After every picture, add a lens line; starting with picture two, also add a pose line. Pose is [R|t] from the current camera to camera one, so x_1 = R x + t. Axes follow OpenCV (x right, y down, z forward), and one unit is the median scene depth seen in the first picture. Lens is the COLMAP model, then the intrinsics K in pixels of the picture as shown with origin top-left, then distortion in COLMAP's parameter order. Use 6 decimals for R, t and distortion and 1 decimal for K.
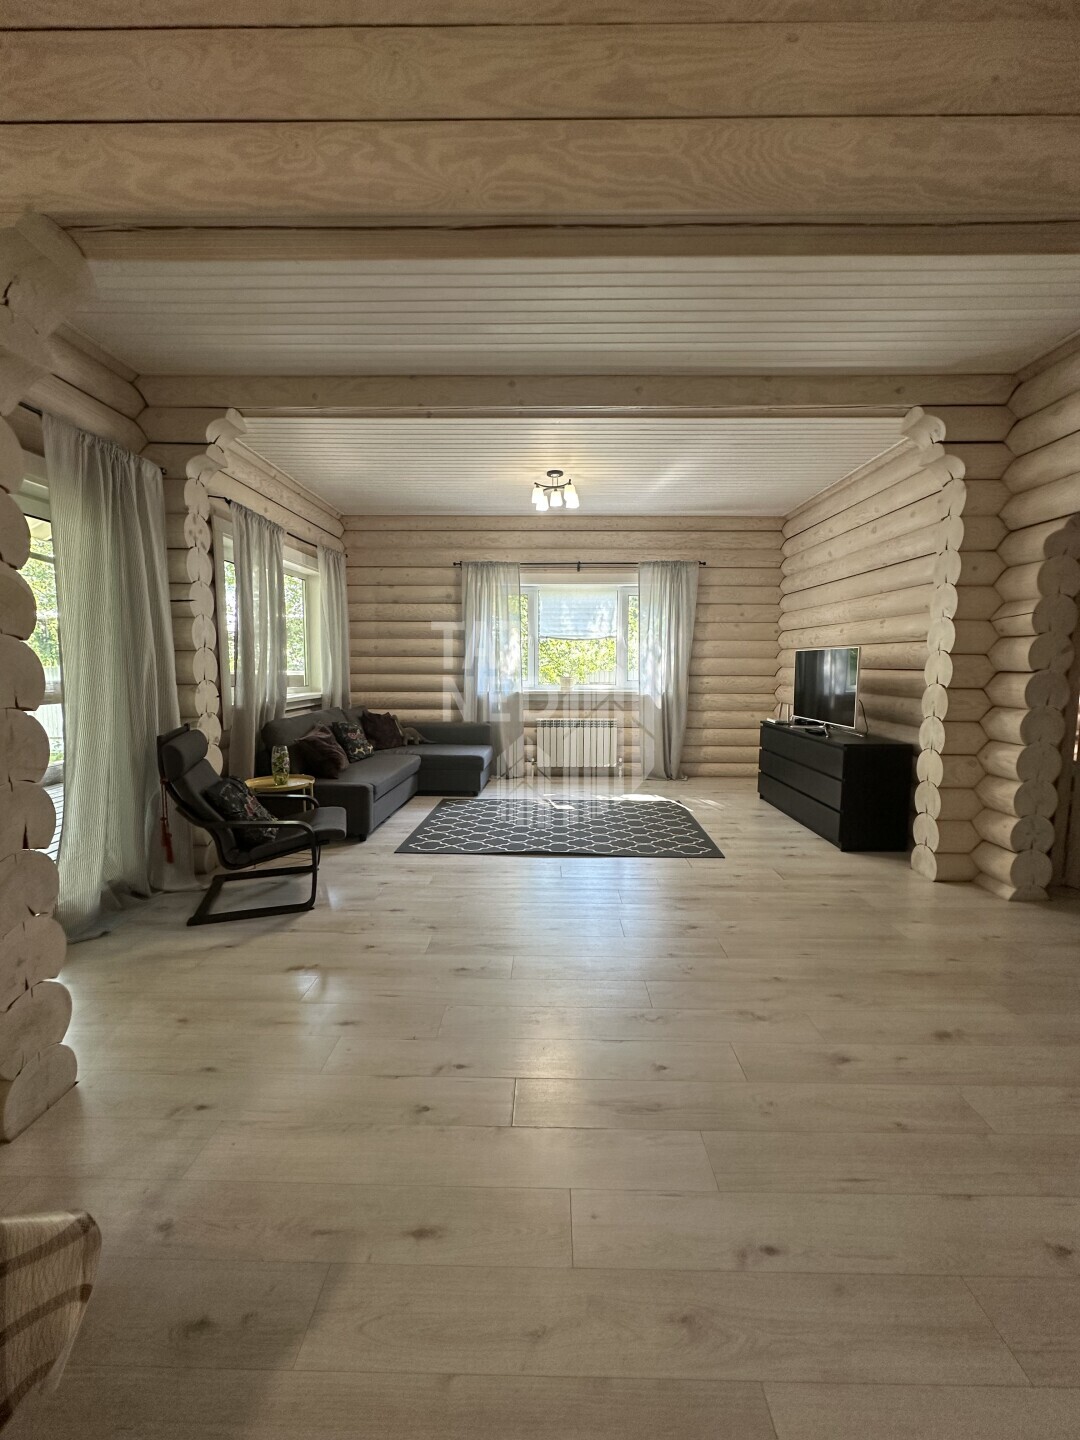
lens RADIAL K [[573.8, 0, 542.4], [0, 573.8, 718.5], [0, 0, 1]] dist [-0.003594, 0.000971]
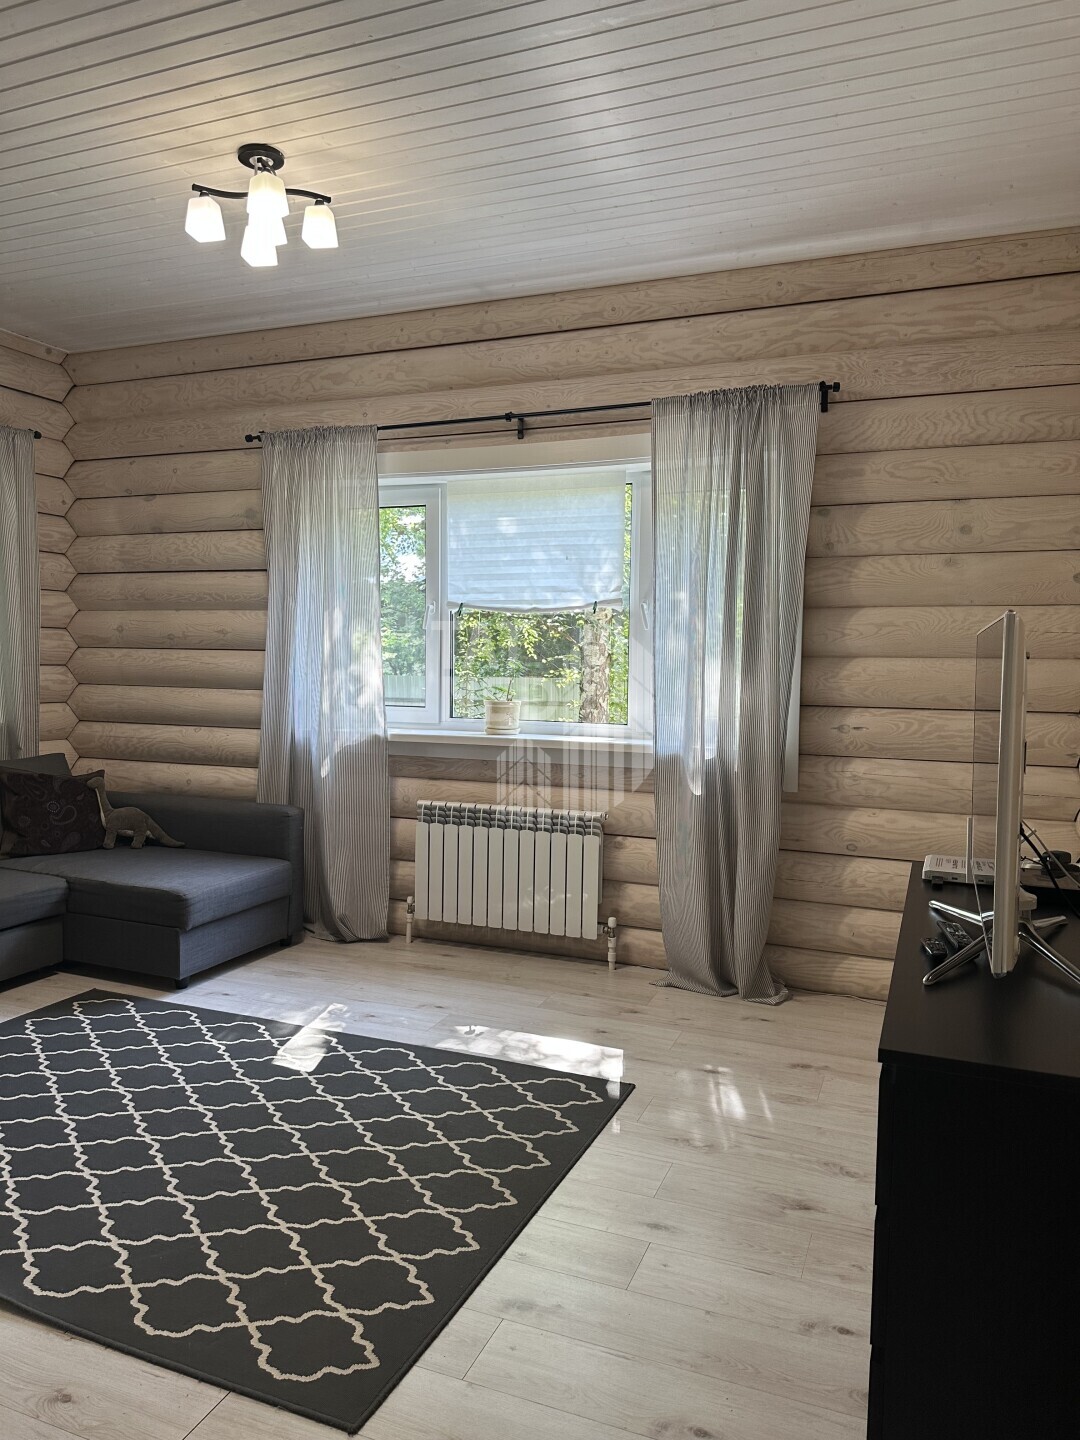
lens RADIAL K [[1010.0, 0, 540.2], [0, 1010.0, 718.9], [0, 0, 1]] dist [0.028331, -0.004818]
pose [[0.932529, 0.029843, -0.359859, 0.335788], [-0.042995, 0.998666, -0.028599, -0.042311], [0.358525, 0.042142, 0.932568, 0.358816]]
